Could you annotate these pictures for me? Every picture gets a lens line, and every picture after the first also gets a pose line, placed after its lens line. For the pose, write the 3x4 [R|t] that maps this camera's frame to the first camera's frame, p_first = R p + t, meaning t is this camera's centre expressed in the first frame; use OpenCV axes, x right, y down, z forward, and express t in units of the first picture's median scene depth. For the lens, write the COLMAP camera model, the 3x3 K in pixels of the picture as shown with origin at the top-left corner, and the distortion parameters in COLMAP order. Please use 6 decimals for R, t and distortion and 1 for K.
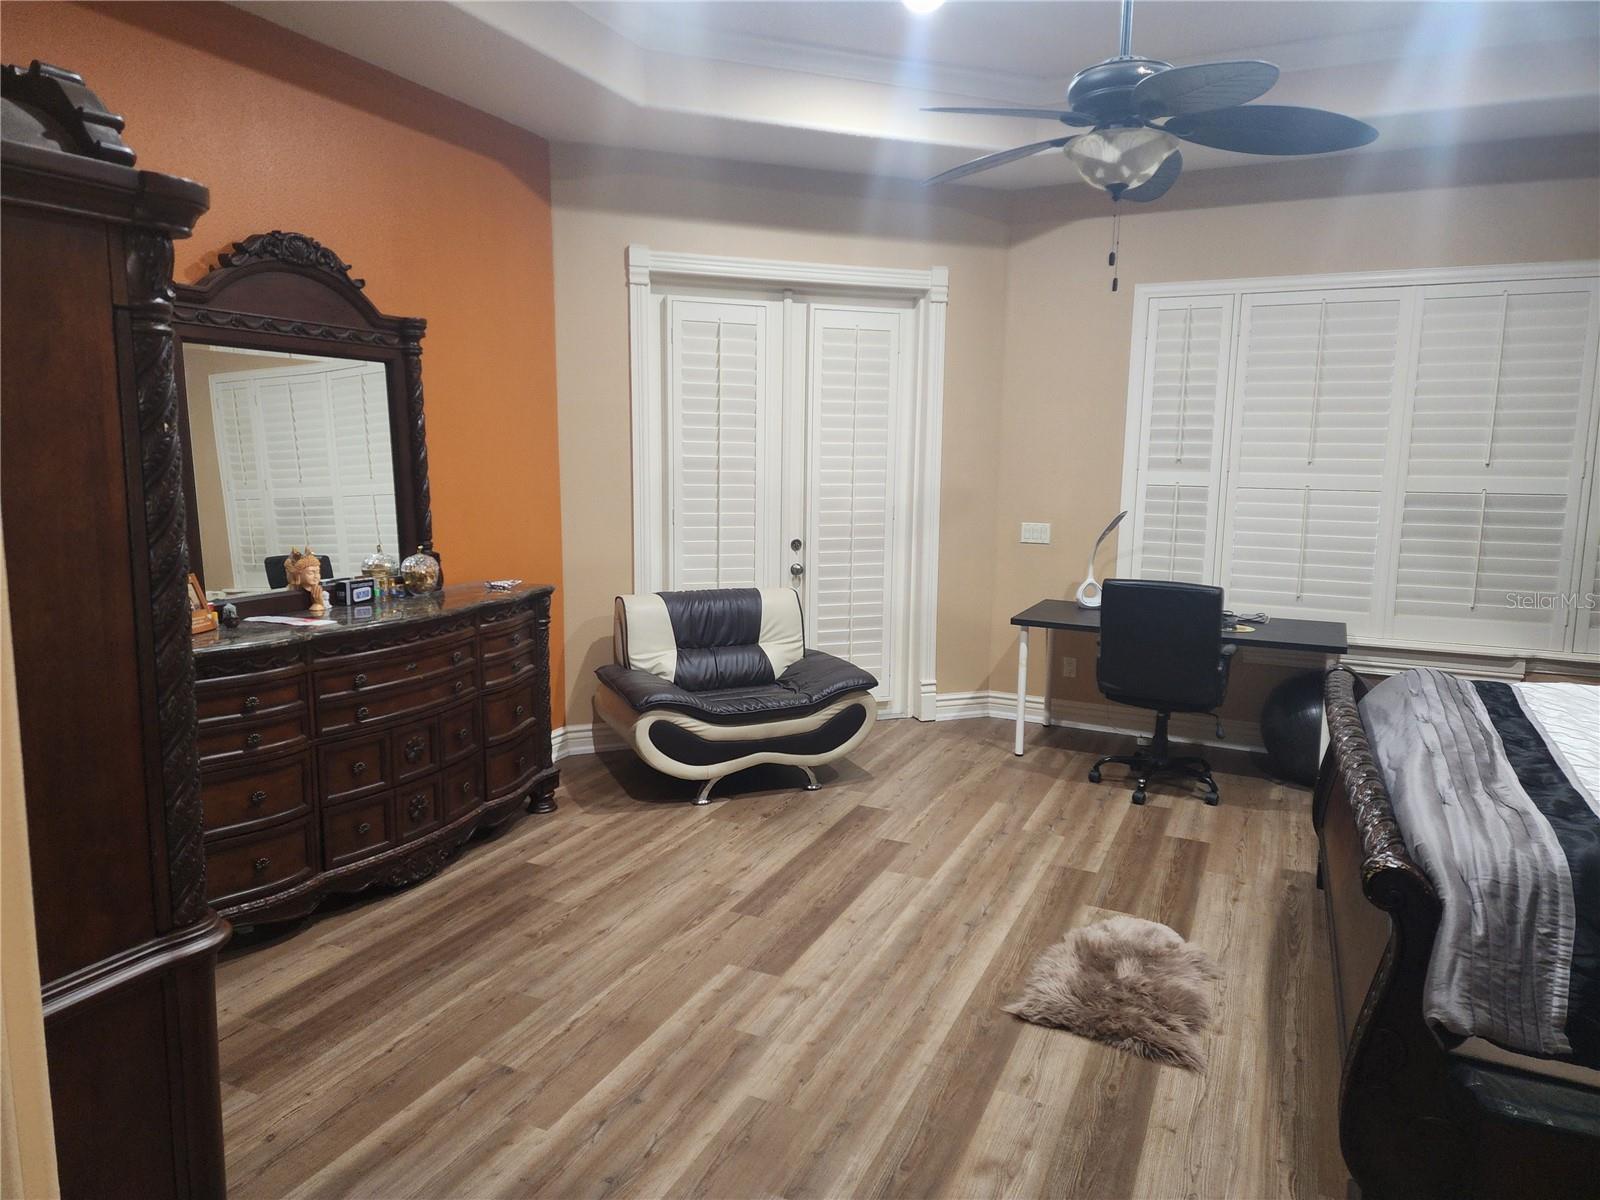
lens RADIAL K [[1062.4, 0, 800.0], [0, 1062.4, 600.0], [0, 0, 1]] dist [0.119522, -0.106649]
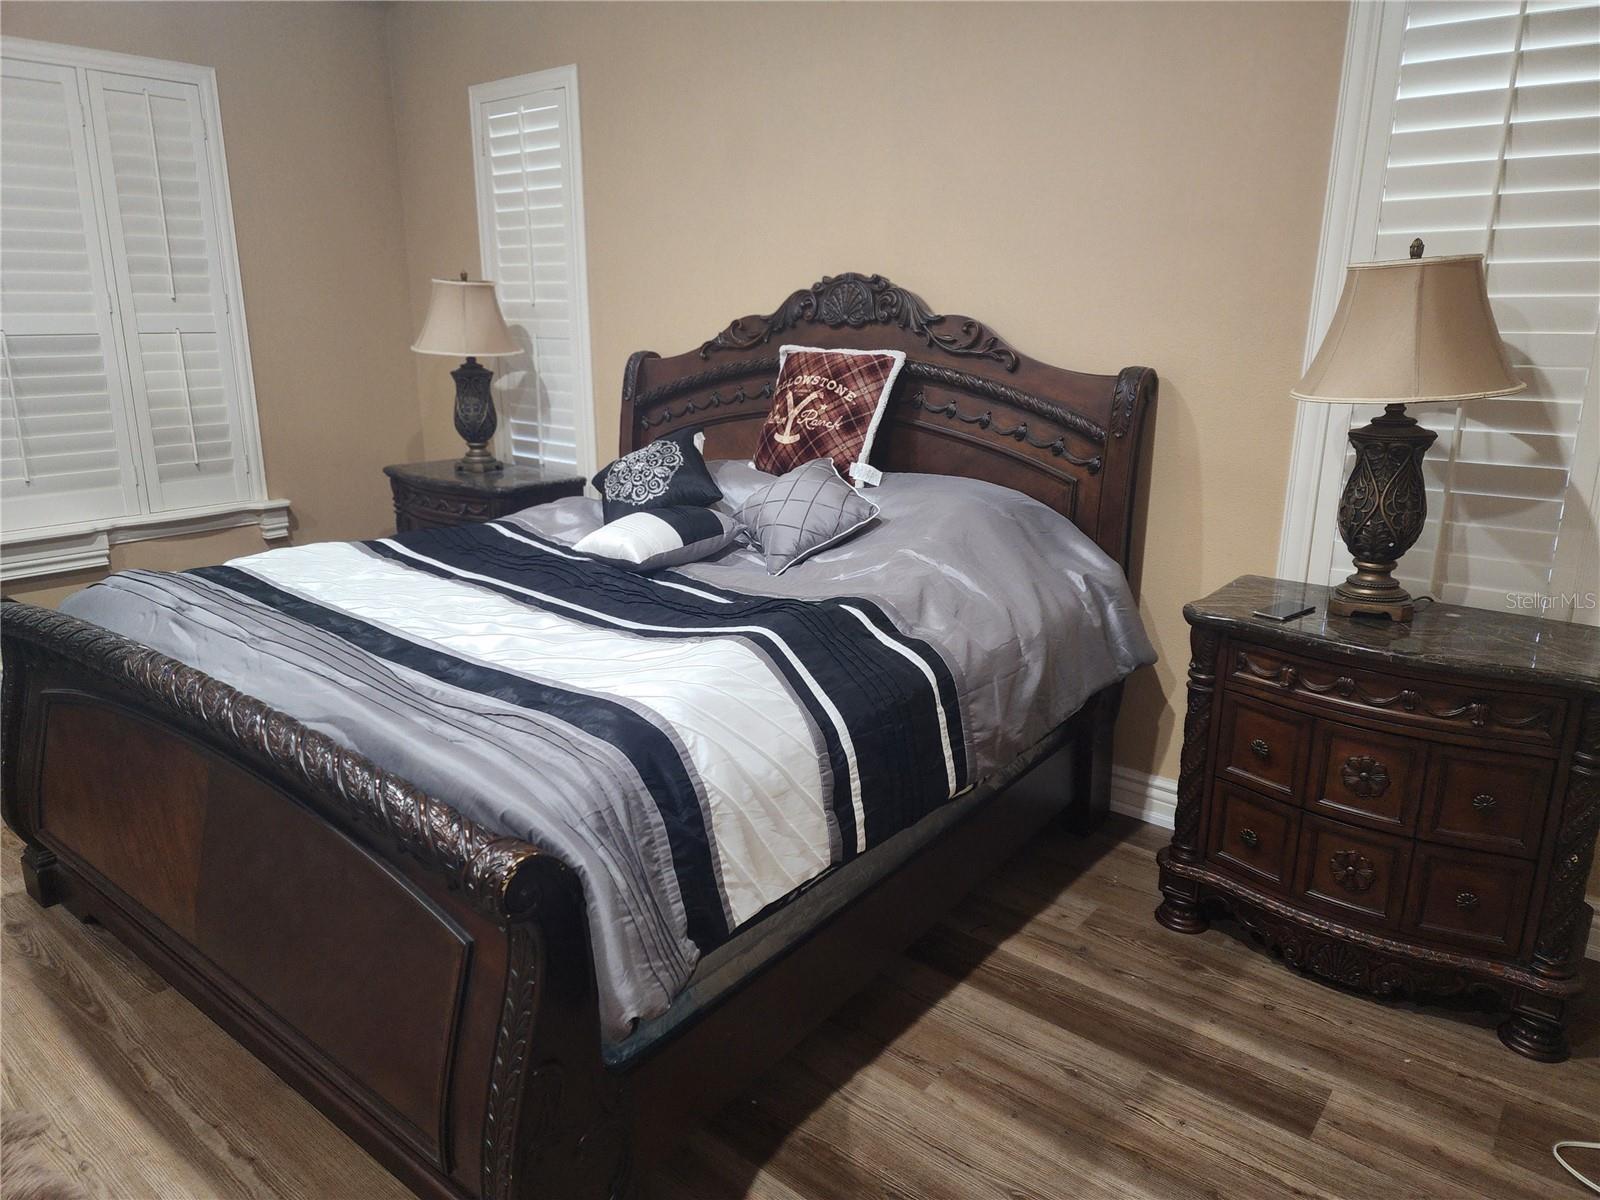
lens RADIAL K [[1062.4, 0, 800.0], [0, 1062.4, 600.0], [0, 0, 1]] dist [0.119522, -0.106649]
pose [[0.267160, -0.261350, 0.927535, -0.003826], [0.136328, 0.963091, 0.232101, -0.035227], [-0.953960, 0.064440, 0.292929, 0.430272]]
